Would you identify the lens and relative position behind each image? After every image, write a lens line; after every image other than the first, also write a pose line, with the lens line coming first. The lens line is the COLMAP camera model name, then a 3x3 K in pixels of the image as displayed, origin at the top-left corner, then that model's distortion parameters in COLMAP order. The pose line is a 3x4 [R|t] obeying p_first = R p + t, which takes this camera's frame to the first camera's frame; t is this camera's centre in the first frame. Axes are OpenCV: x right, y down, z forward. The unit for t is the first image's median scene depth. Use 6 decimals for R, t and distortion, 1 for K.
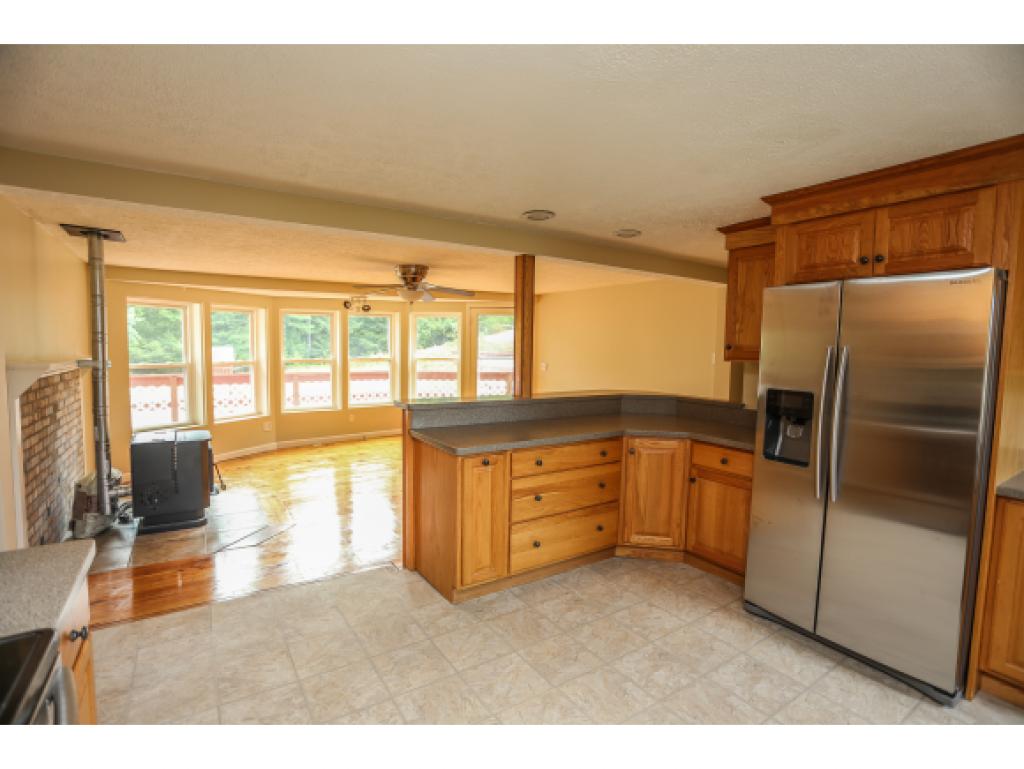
lens RADIAL K [[495.5, 0, 512.3], [0, 495.5, 387.1], [0, 0, 1]] dist [-0.072929, 0.032620]
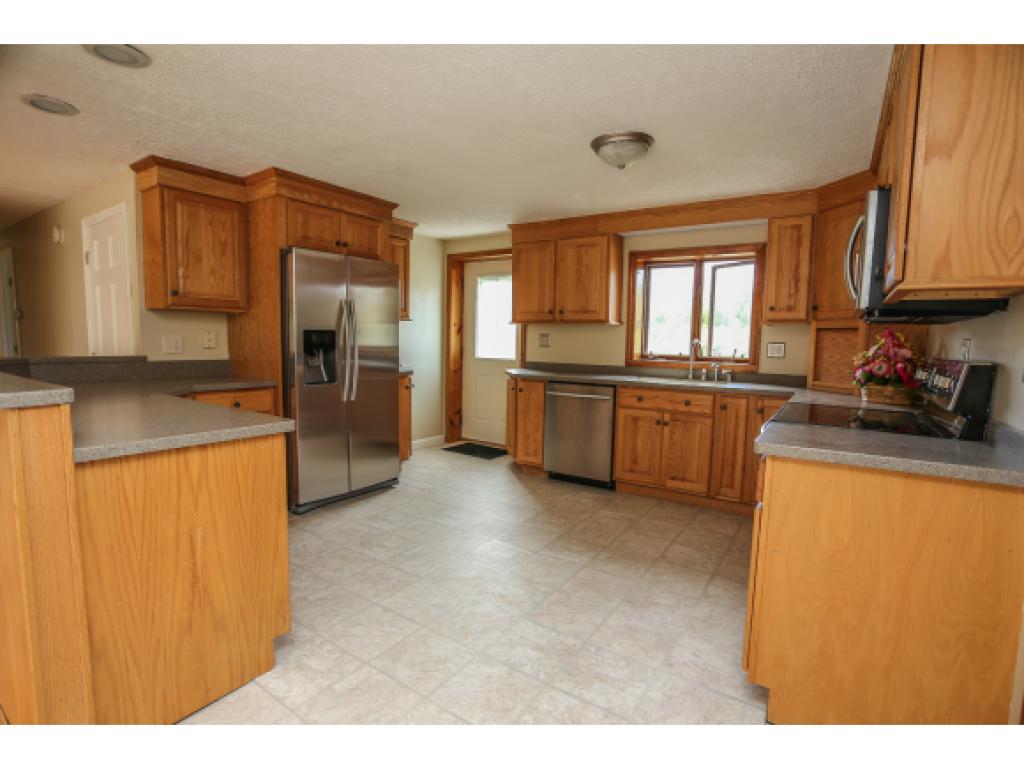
lens RADIAL K [[504.3, 0, 507.2], [0, 504.3, 384.9], [0, 0, 1]] dist [-0.079429, 0.034878]
pose [[-0.374829, -0.113304, 0.920144, -0.778730], [0.048230, 0.988777, 0.141402, -0.010690], [-0.925839, 0.097381, -0.365158, 0.883128]]
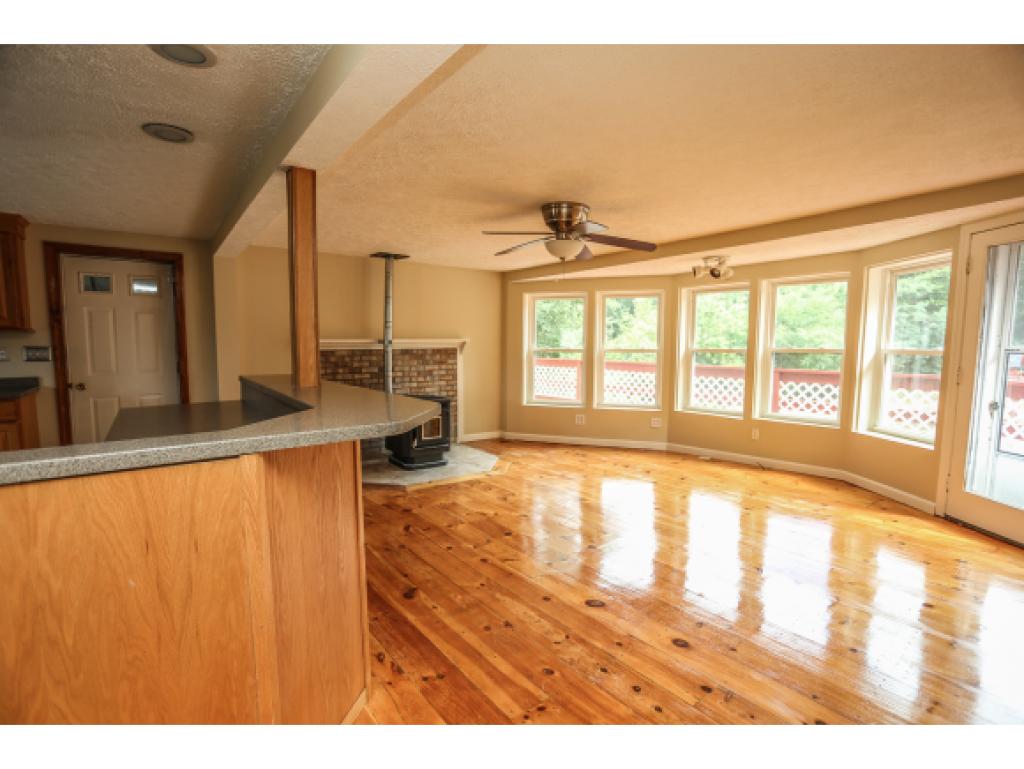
lens RADIAL K [[498.6, 0, 512.5], [0, 498.6, 387.7], [0, 0, 1]] dist [-0.081615, 0.033823]
pose [[0.063472, 0.077731, -0.994952, 0.909488], [-0.082916, 0.993926, 0.072361, -0.064641], [0.994533, 0.077905, 0.069532, 1.608268]]
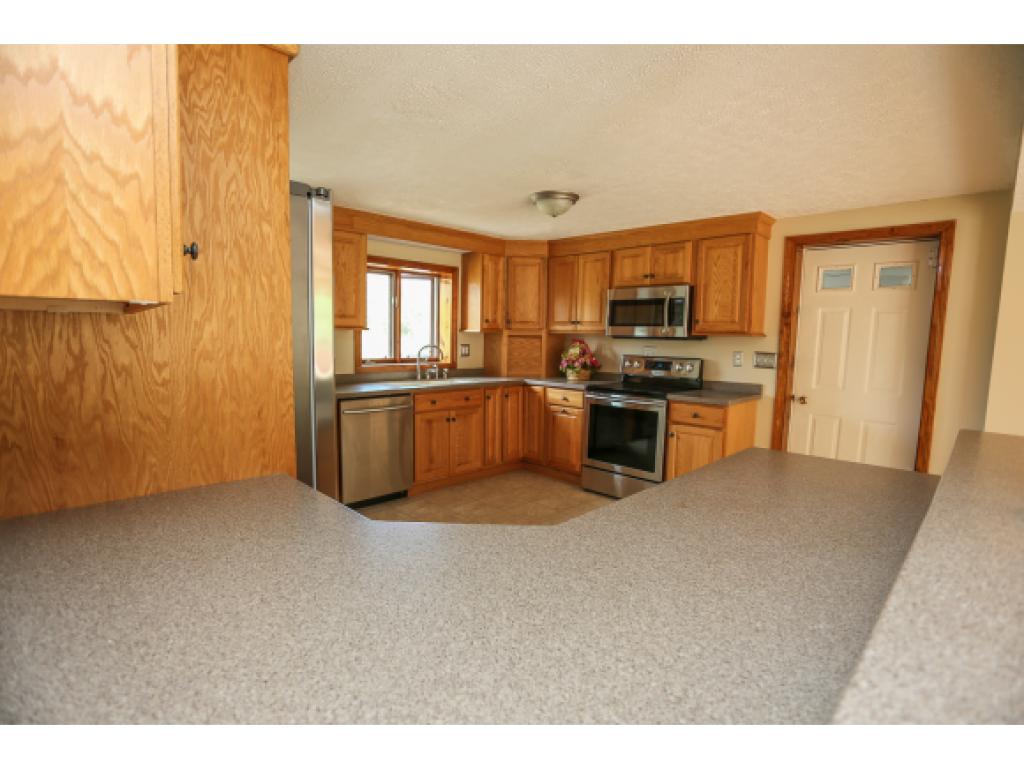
lens RADIAL K [[501.7, 0, 517.1], [0, 501.7, 385.8], [0, 0, 1]] dist [-0.057806, 0.027154]
pose [[-0.978118, -0.017360, -0.207326, 0.371511], [-0.054349, 0.983231, 0.174075, -0.078123], [0.200828, 0.181534, -0.962660, 1.498026]]
